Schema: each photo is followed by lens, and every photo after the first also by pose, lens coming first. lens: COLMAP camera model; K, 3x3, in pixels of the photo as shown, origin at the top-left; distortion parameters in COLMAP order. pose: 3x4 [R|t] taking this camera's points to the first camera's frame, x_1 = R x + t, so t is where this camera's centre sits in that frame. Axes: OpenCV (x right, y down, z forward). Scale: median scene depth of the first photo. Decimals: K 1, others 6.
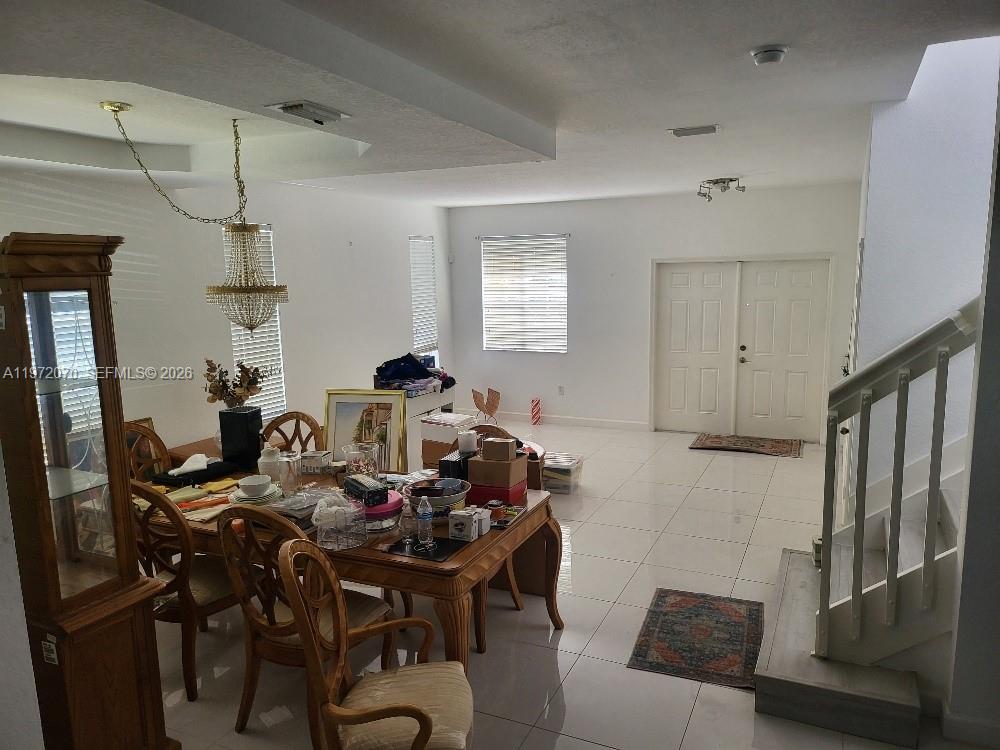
lens RADIAL K [[729.8, 0, 501.3], [0, 729.8, 376.4], [0, 0, 1]] dist [0.033860, -0.044208]
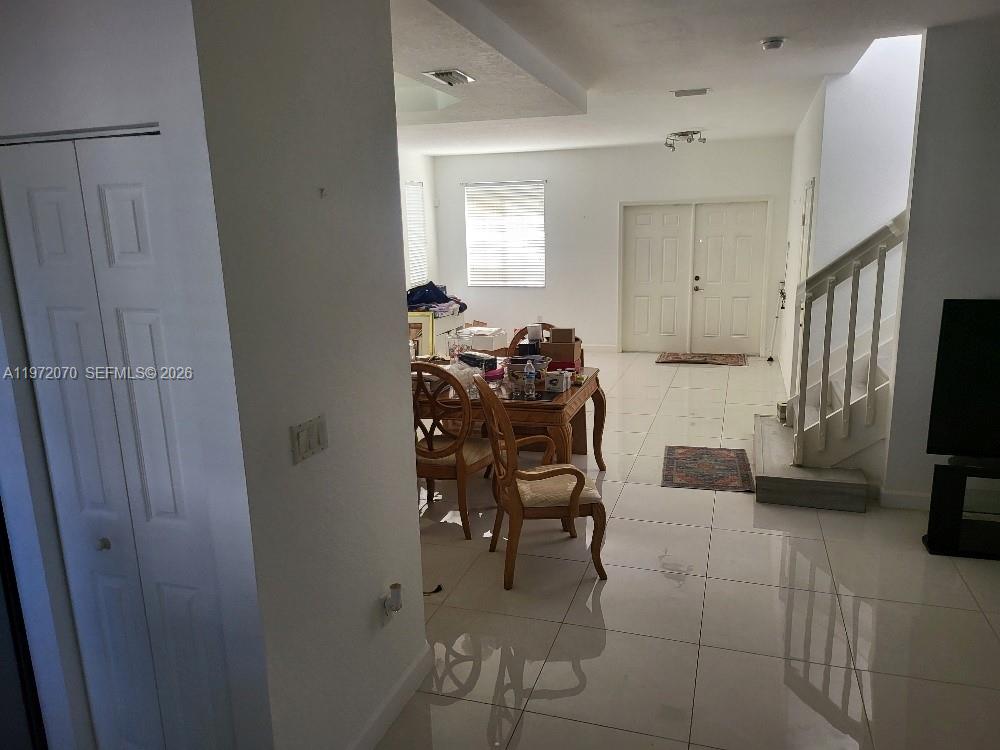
lens RADIAL K [[729.8, 0, 501.6], [0, 729.8, 371.7], [0, 0, 1]] dist [0.033860, -0.044208]
pose [[0.993386, -0.027628, 0.111446, -0.263539], [0.021777, 0.998336, 0.053388, 0.093022], [-0.112736, -0.050608, 0.992335, -0.315227]]
